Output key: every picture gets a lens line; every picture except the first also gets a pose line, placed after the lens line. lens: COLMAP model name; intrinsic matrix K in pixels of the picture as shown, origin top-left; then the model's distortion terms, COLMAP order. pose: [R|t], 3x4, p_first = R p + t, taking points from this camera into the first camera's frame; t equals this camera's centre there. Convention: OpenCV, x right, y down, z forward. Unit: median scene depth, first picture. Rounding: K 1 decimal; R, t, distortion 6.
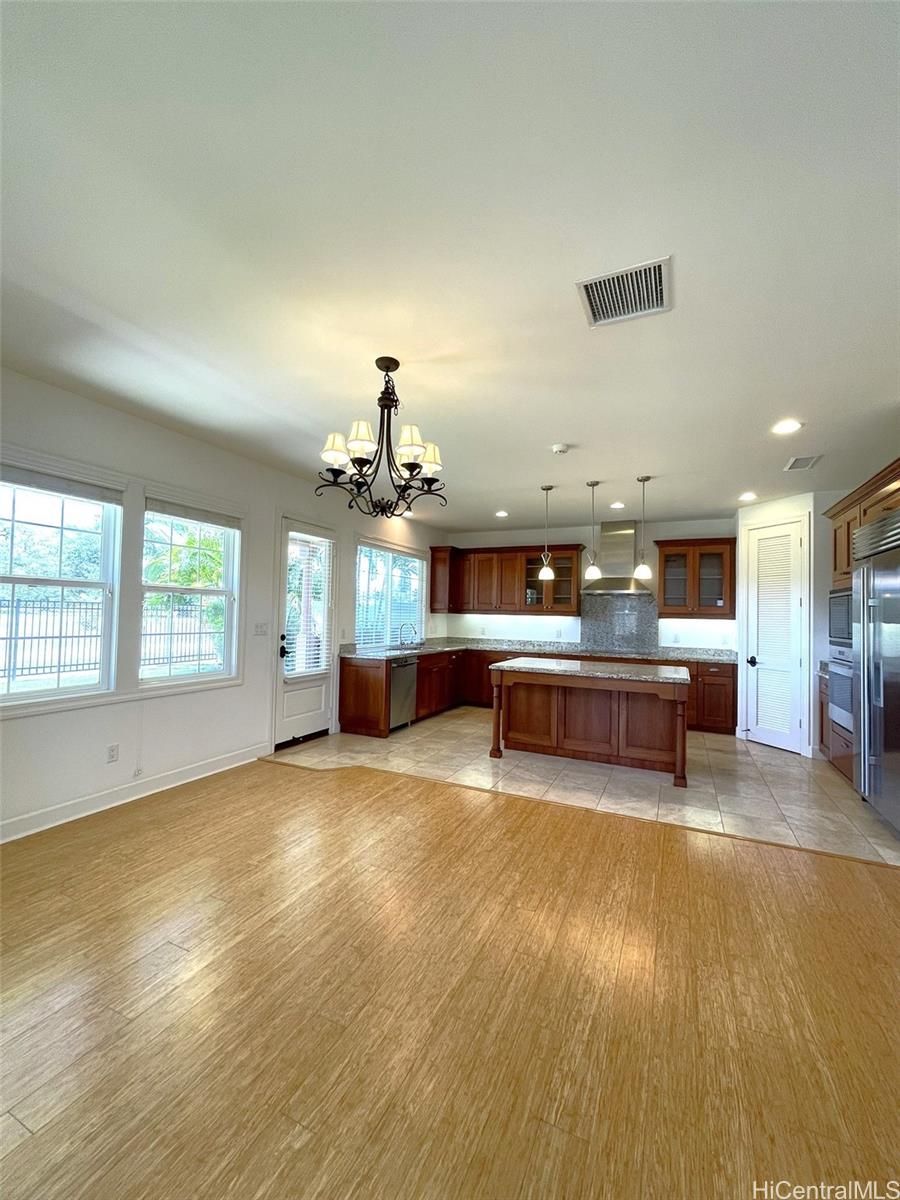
lens RADIAL K [[486.4, 0, 450.0], [0, 486.4, 600.0], [0, 0, 1]] dist [0.000110, 0.000132]
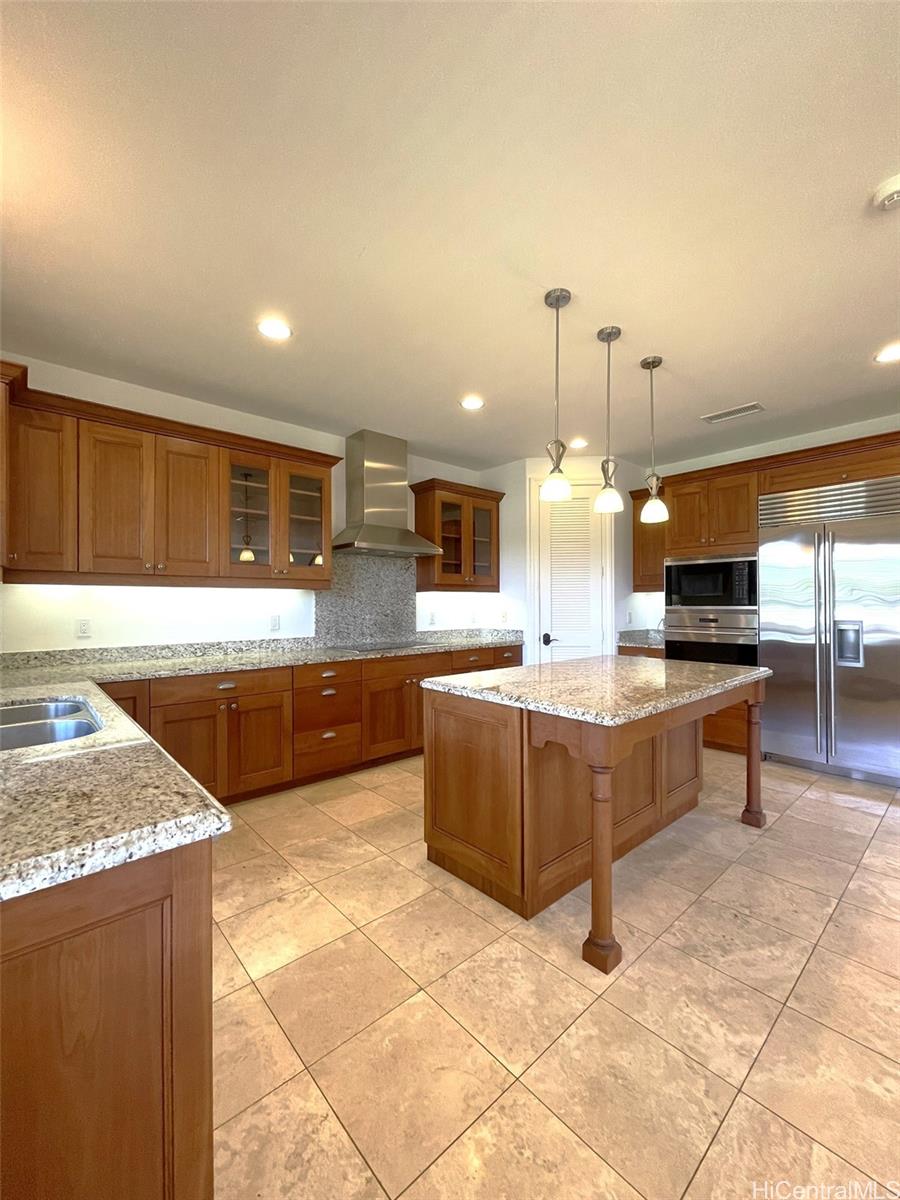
lens RADIAL K [[486.4, 0, 450.0], [0, 486.4, 600.0], [0, 0, 1]] dist [0.000110, 0.000132]
pose [[0.398901, -0.017247, 0.916832, -0.262004], [-0.012368, 0.999631, 0.024185, 0.042805], [-0.916911, -0.020987, 0.398541, 0.907909]]
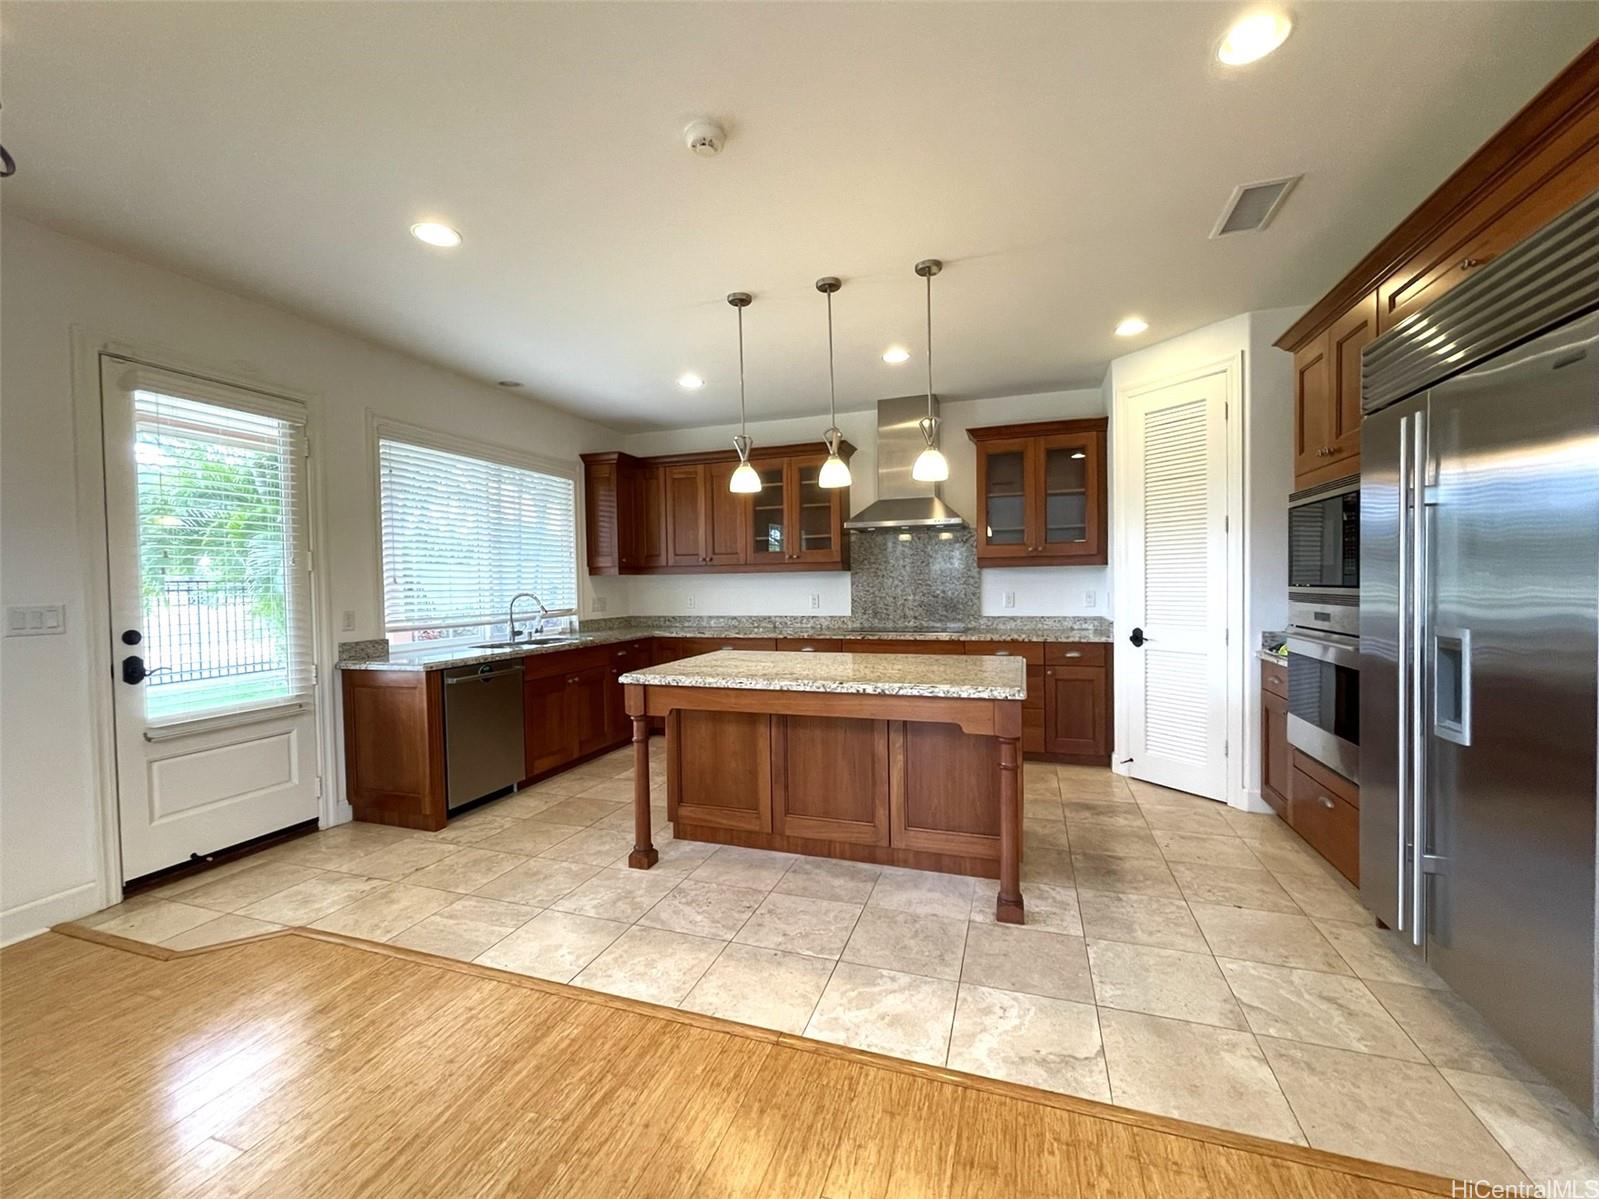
lens RADIAL K [[658.1, 0, 797.0], [0, 658.1, 597.7], [0, 0, 1]] dist [0.001107, 0.000259]
pose [[0.993587, -0.042058, 0.104960, 0.176333], [0.036217, 0.997720, 0.056944, 0.027679], [-0.107116, -0.052777, 0.992845, 0.334543]]
